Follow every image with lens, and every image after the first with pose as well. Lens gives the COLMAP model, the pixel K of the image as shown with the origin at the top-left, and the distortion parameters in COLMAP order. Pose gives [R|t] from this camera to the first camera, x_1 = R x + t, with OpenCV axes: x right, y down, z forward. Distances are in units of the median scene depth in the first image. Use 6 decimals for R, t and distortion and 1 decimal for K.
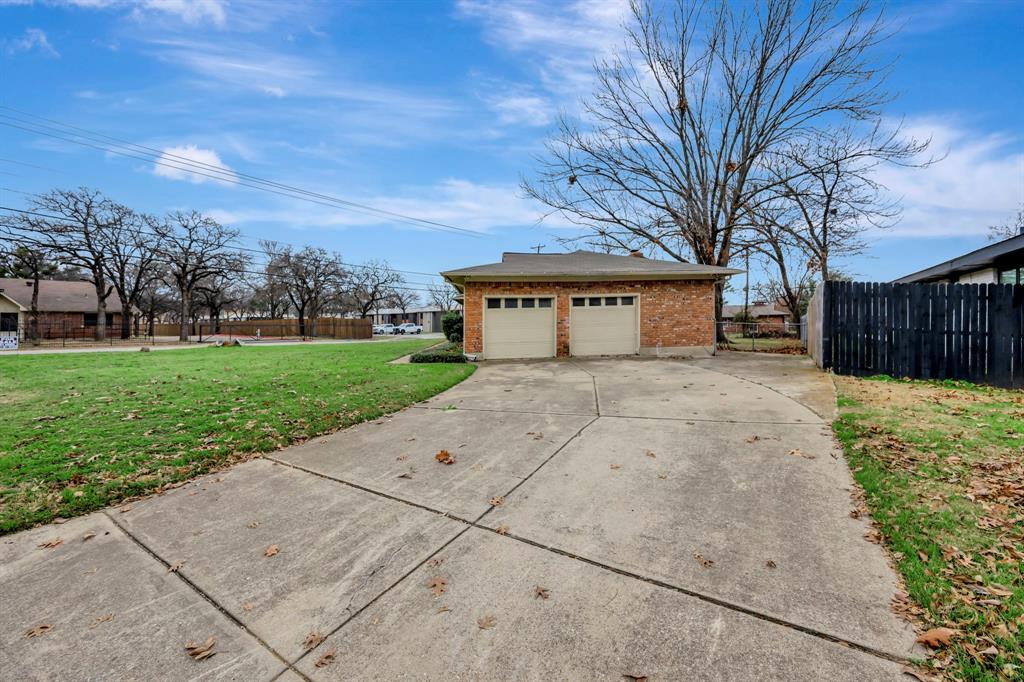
lens RADIAL K [[401.1, 0, 515.9], [0, 401.1, 333.1], [0, 0, 1]] dist [-0.000171, 0.000050]
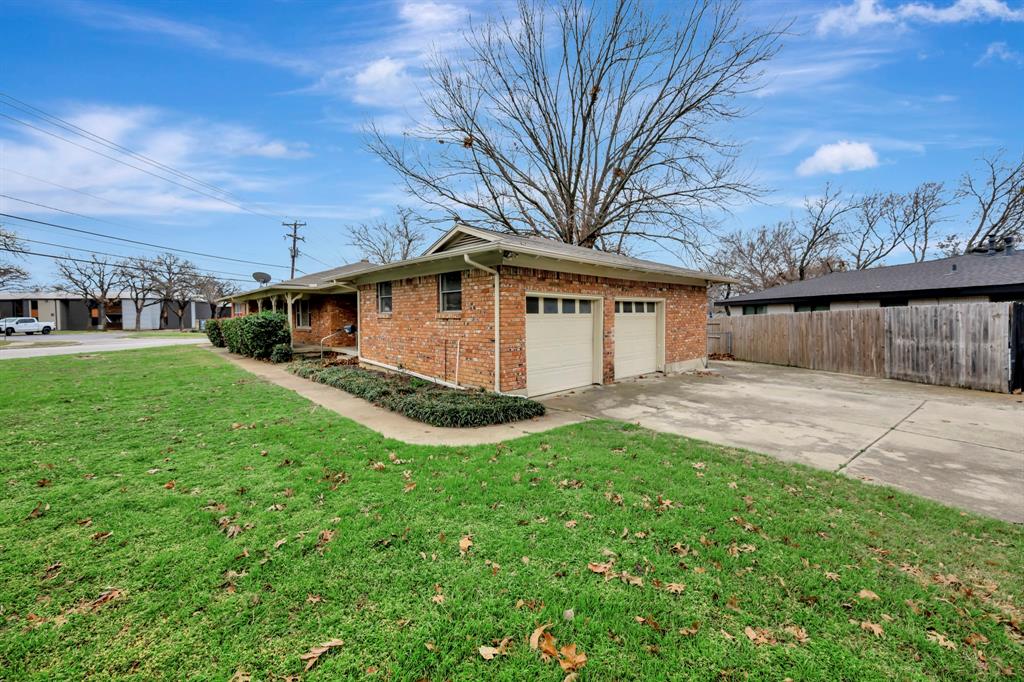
lens RADIAL K [[401.1, 0, 515.9], [0, 401.1, 333.1], [0, 0, 1]] dist [-0.000171, 0.000050]
pose [[0.792577, -0.010082, 0.609689, -0.441349], [0.004436, 0.999932, 0.010769, -0.038055], [-0.609756, -0.005831, 0.792568, 0.530466]]
